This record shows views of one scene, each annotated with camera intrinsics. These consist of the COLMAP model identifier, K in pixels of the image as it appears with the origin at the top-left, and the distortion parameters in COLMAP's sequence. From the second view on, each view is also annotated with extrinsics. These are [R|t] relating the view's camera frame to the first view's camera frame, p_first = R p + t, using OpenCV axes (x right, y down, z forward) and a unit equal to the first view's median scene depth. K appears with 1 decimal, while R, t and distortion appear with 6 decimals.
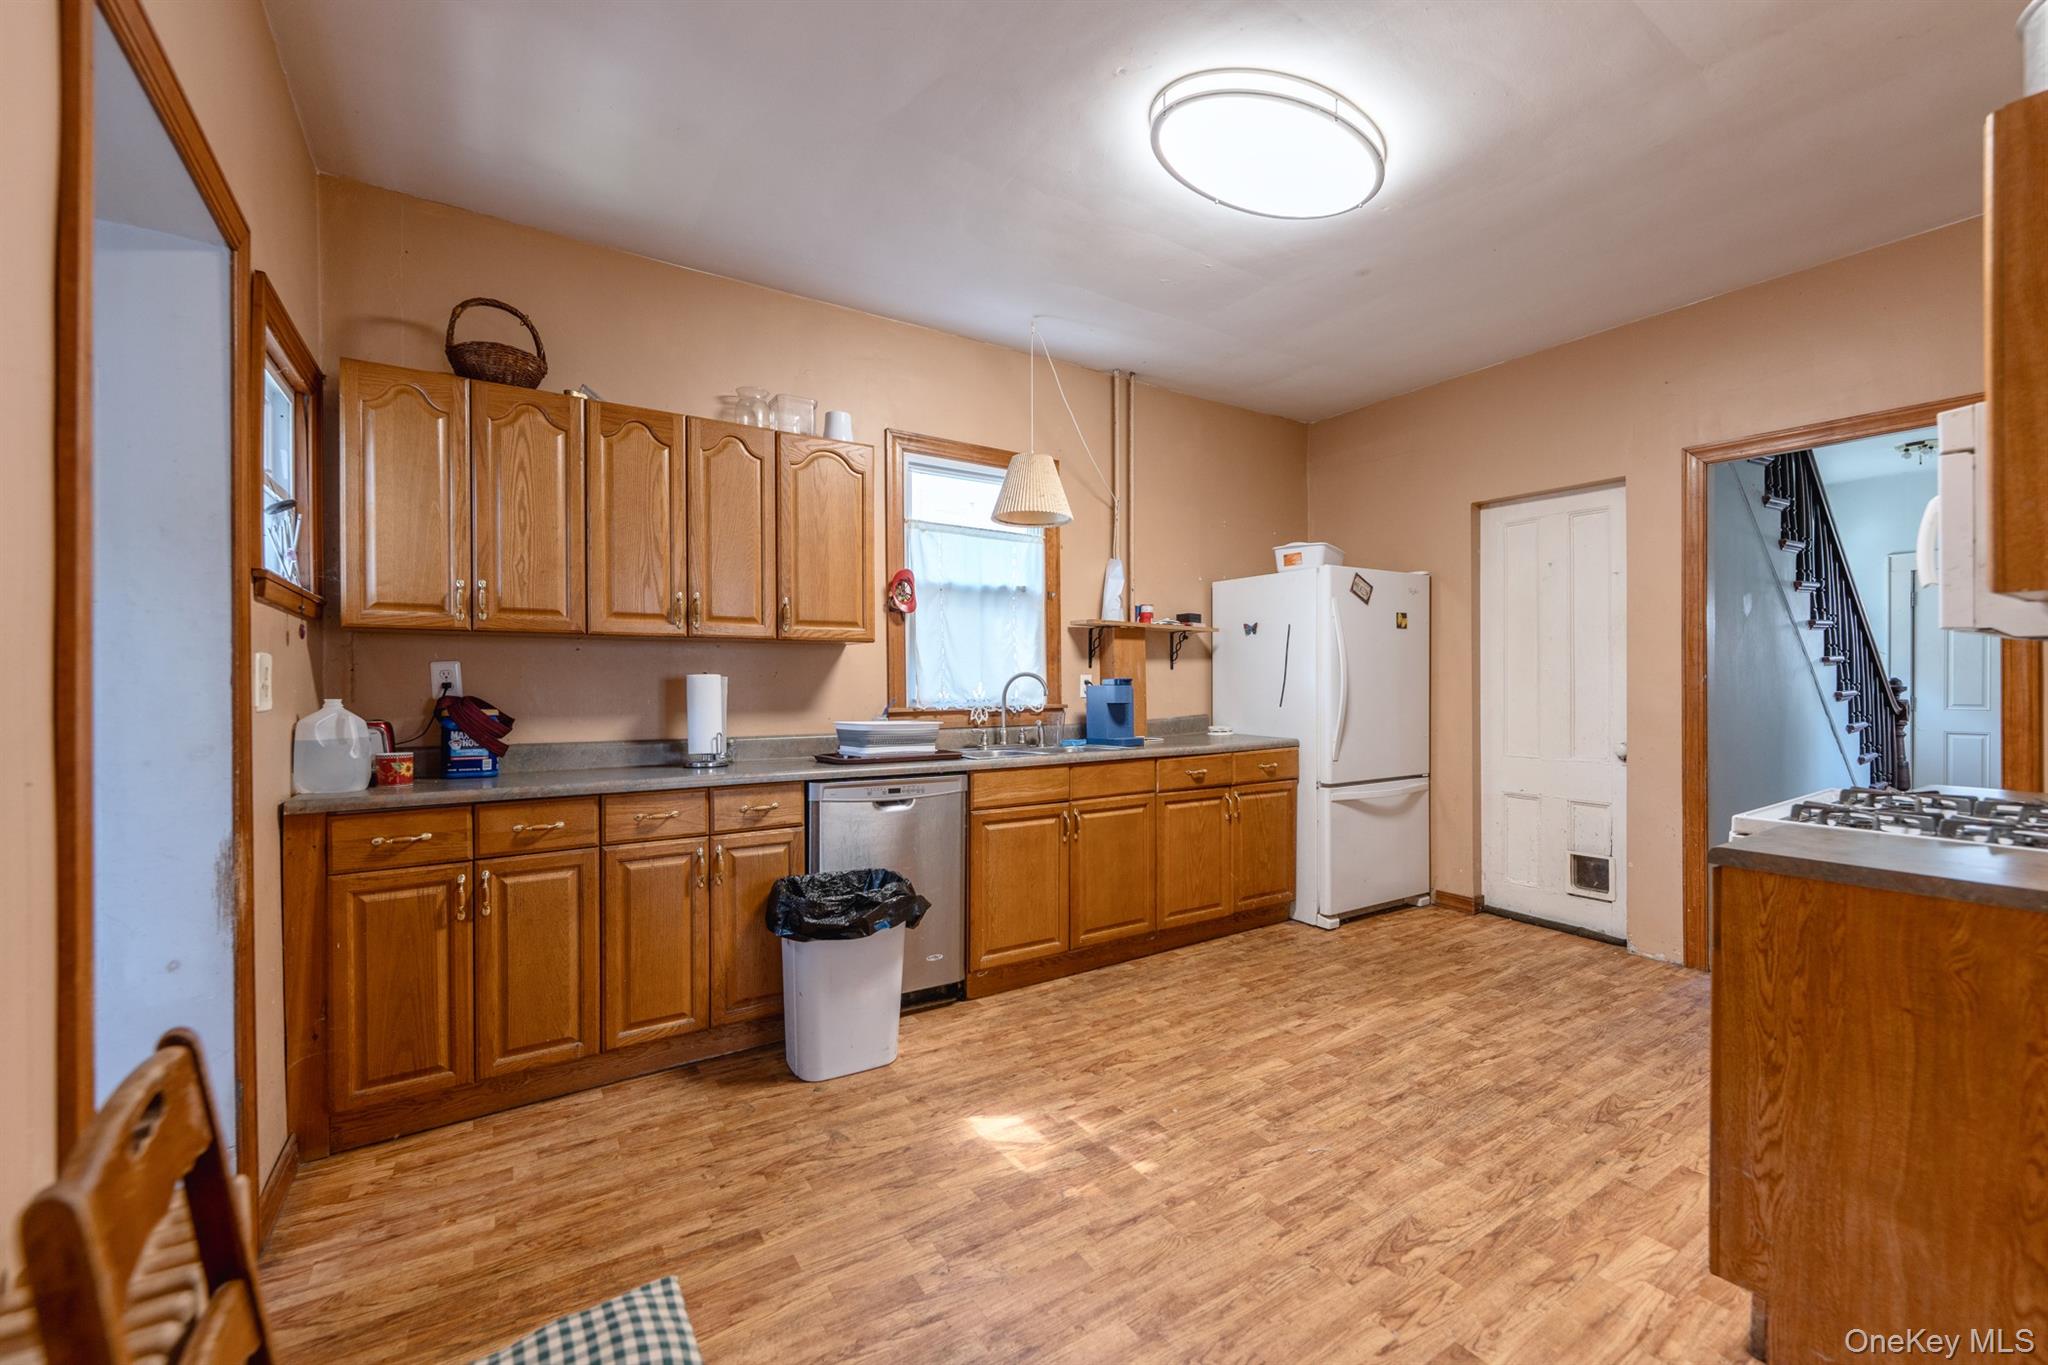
lens RADIAL K [[838.3, 0, 1030.8], [0, 838.3, 684.7], [0, 0, 1]] dist [0.008211, -0.001881]
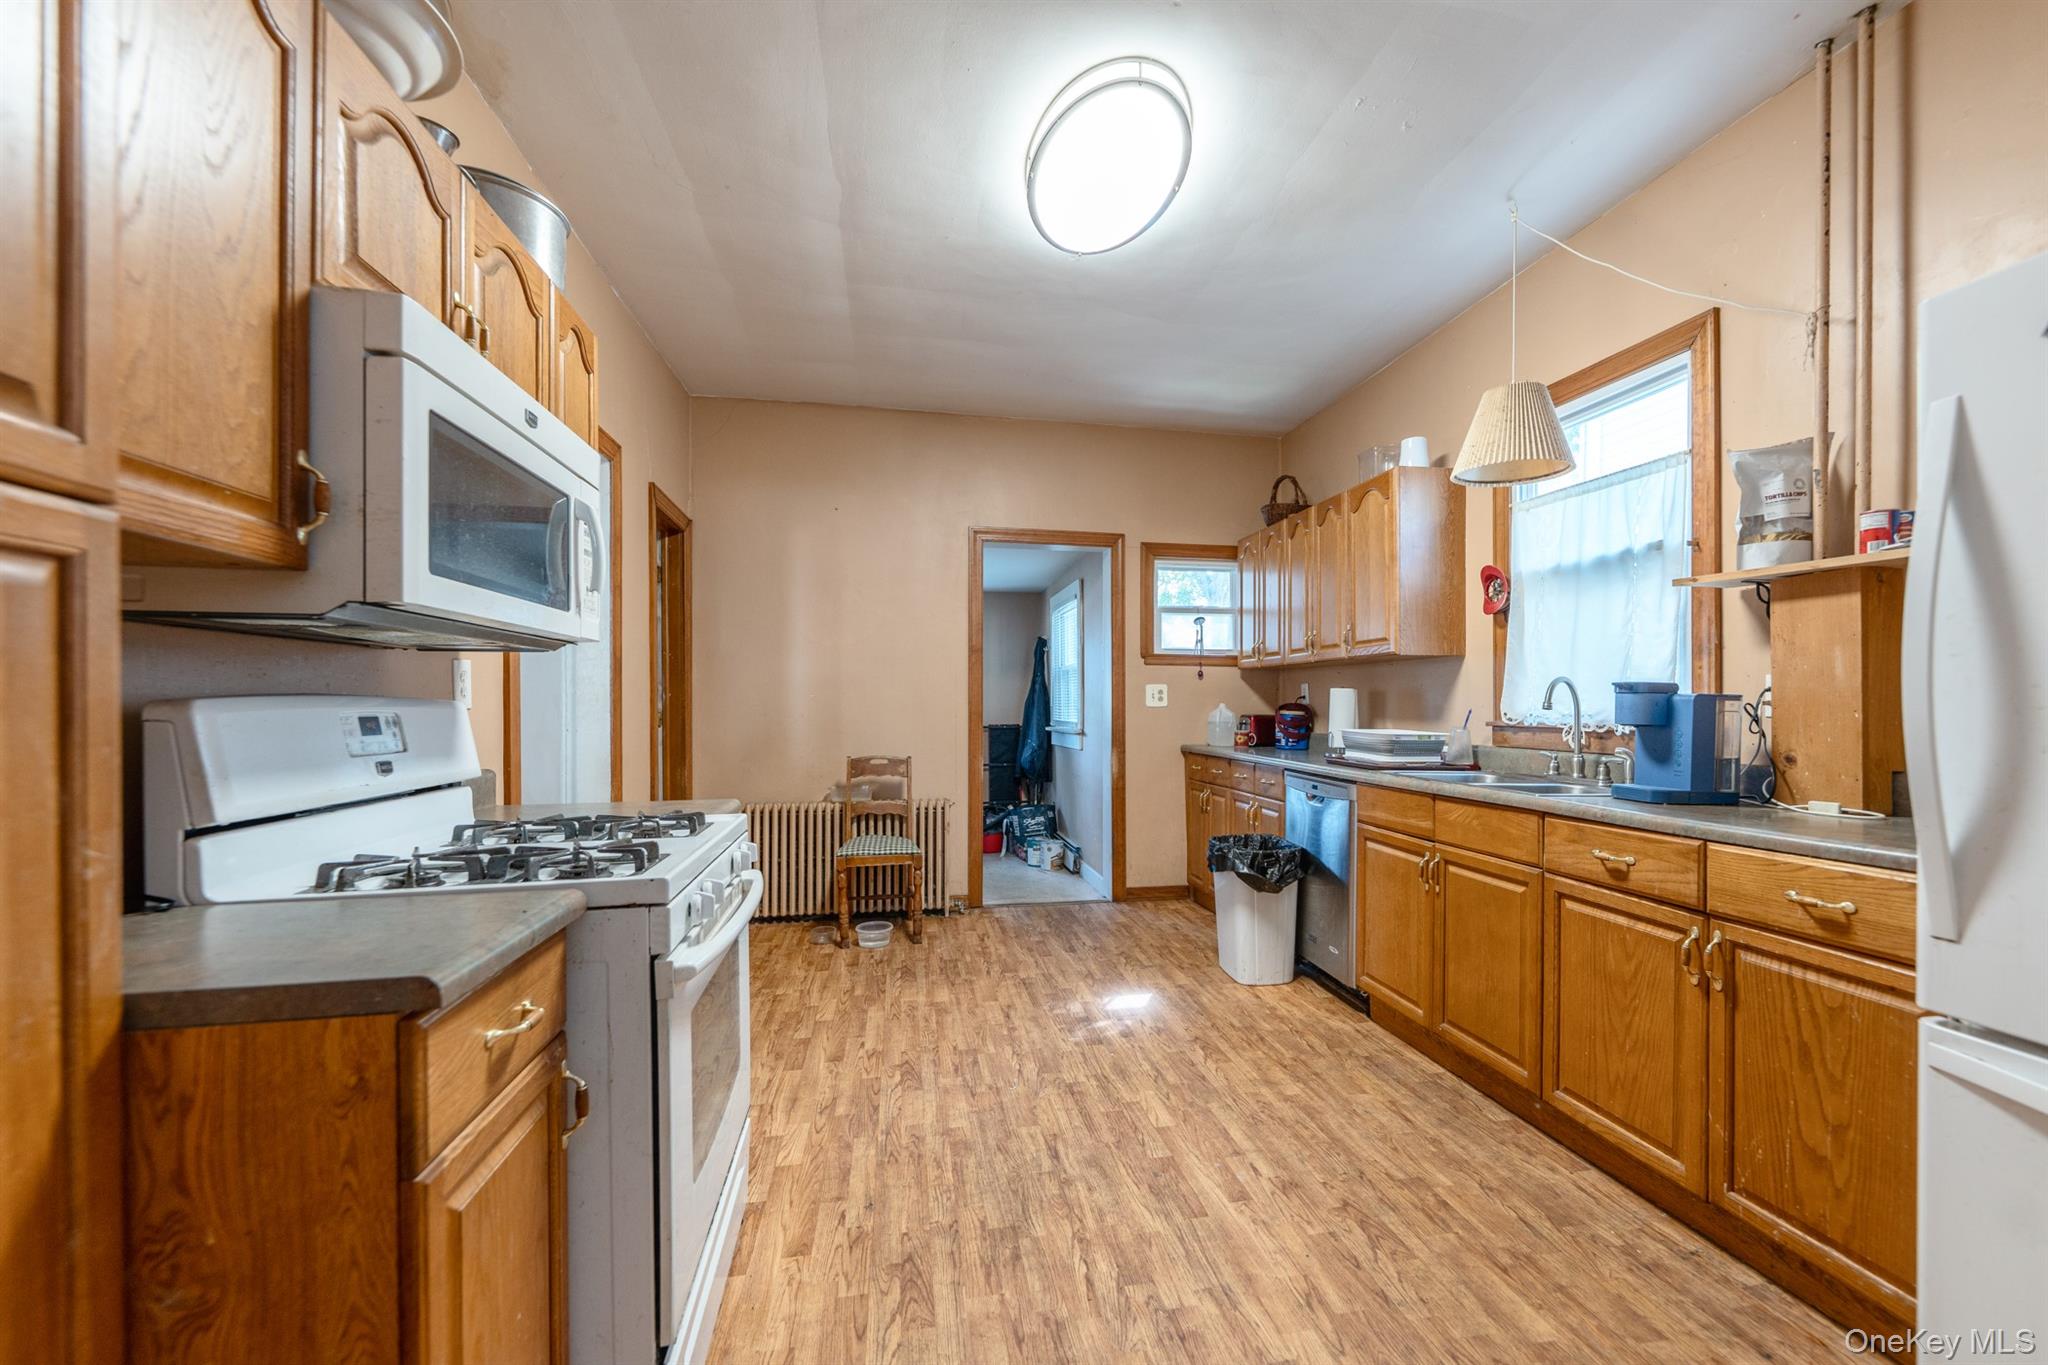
lens RADIAL K [[838.3, 0, 1034.8], [0, 838.3, 700.1], [0, 0, 1]] dist [0.008211, -0.001881]
pose [[-0.406955, 0.000864, -0.913448, 1.020613], [0.000086, 1.000000, 0.000907, 0.004959], [0.913448, 0.000291, -0.406955, 1.088126]]
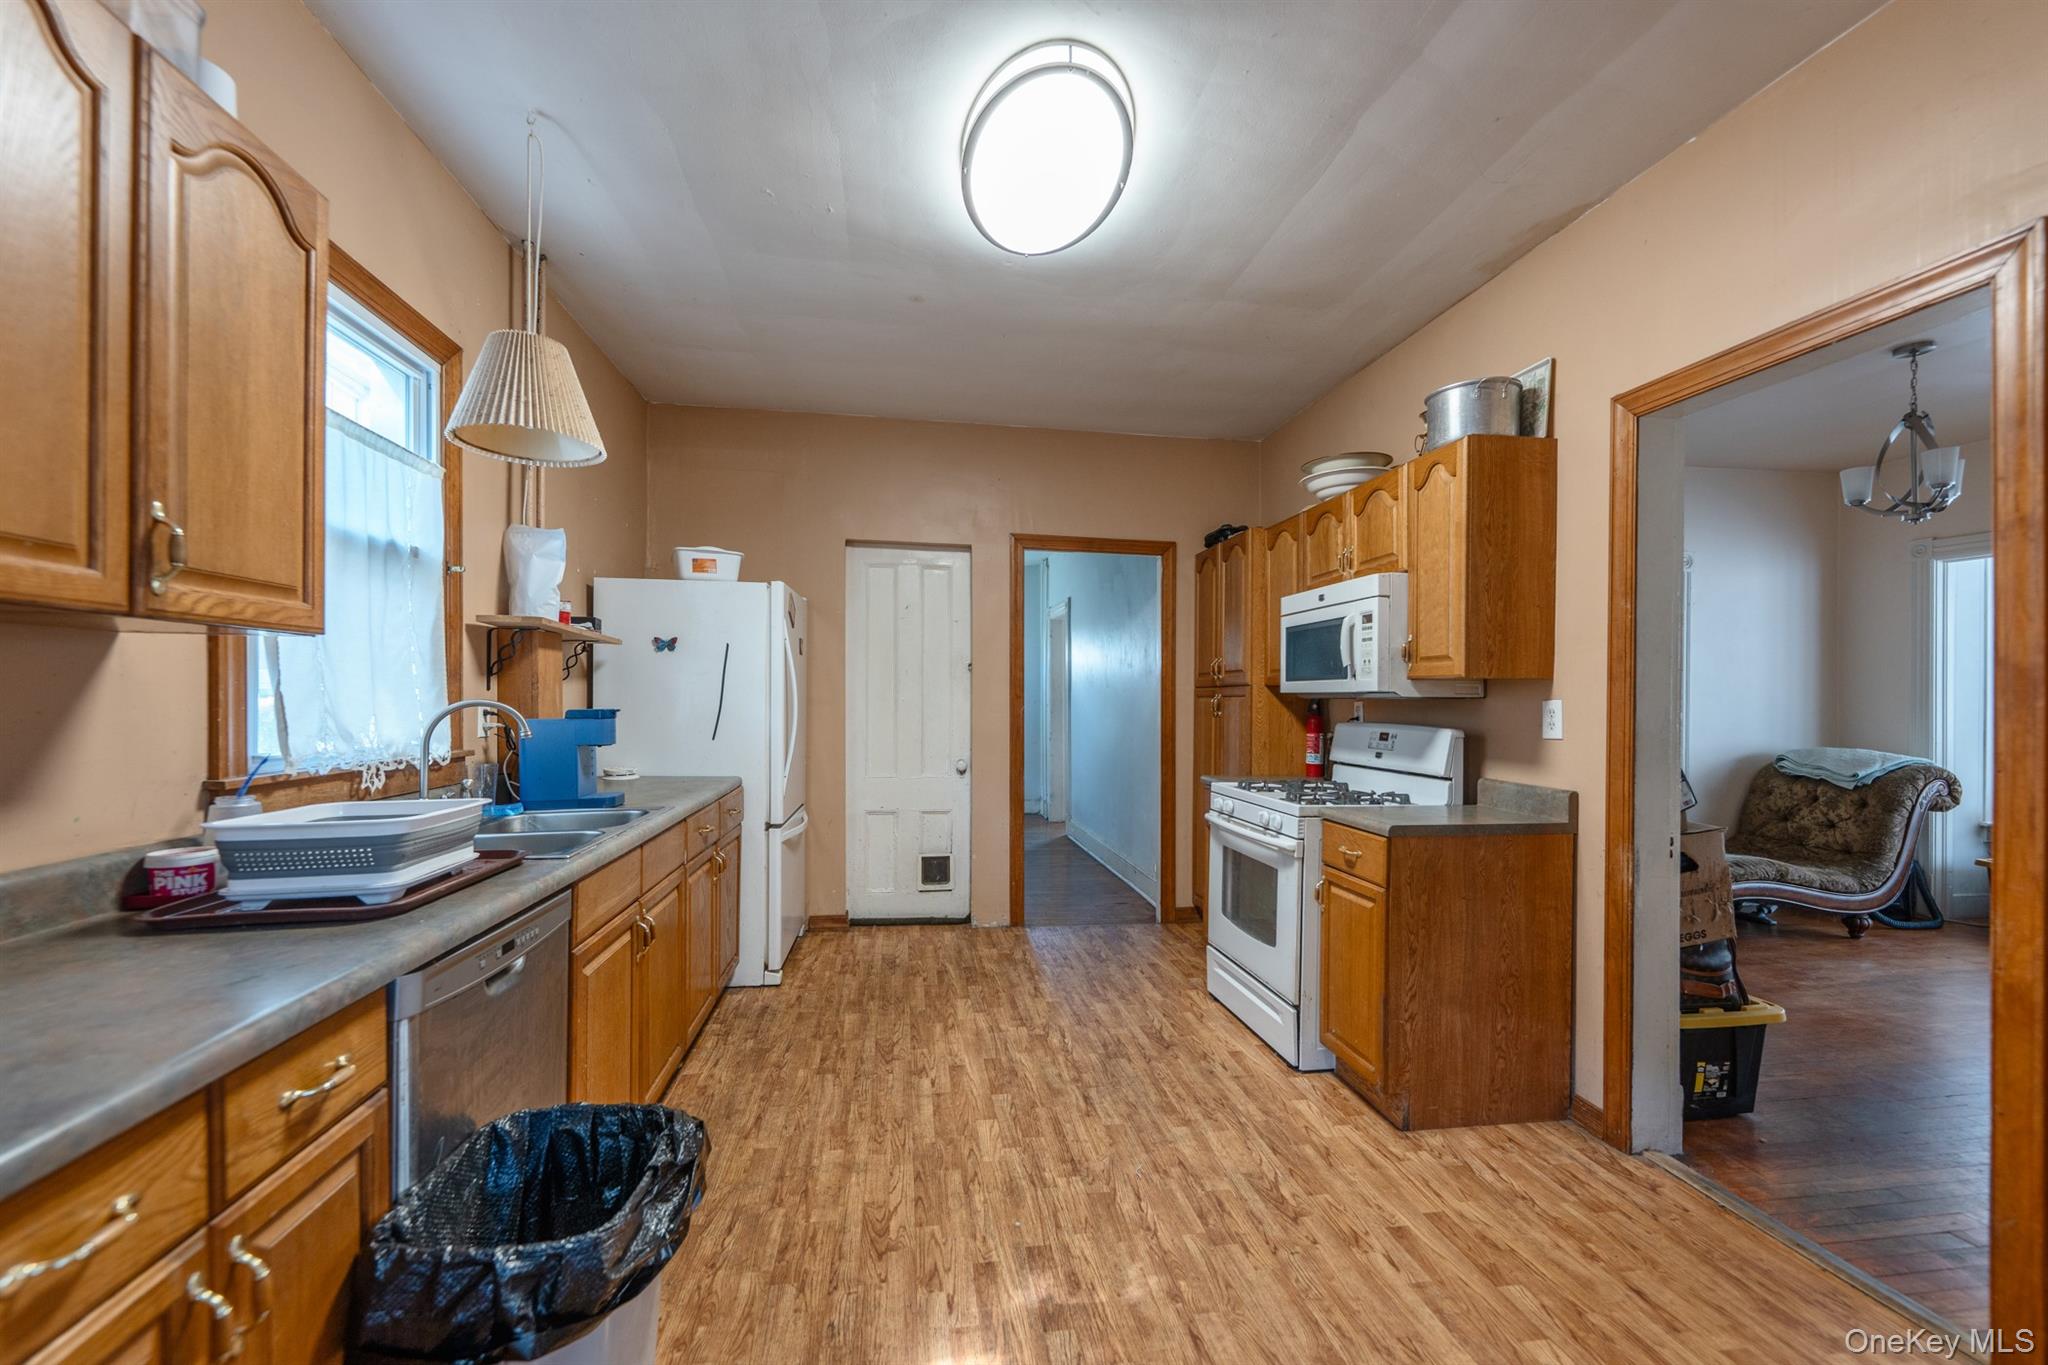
lens RADIAL K [[838.3, 0, 1037.9], [0, 838.3, 699.4], [0, 0, 1]] dist [0.008211, -0.001881]
pose [[0.402946, 0.006447, 0.915201, -0.477717], [-0.007010, 0.999968, -0.003957, -0.018686], [-0.915197, -0.004821, 0.402978, 0.503156]]
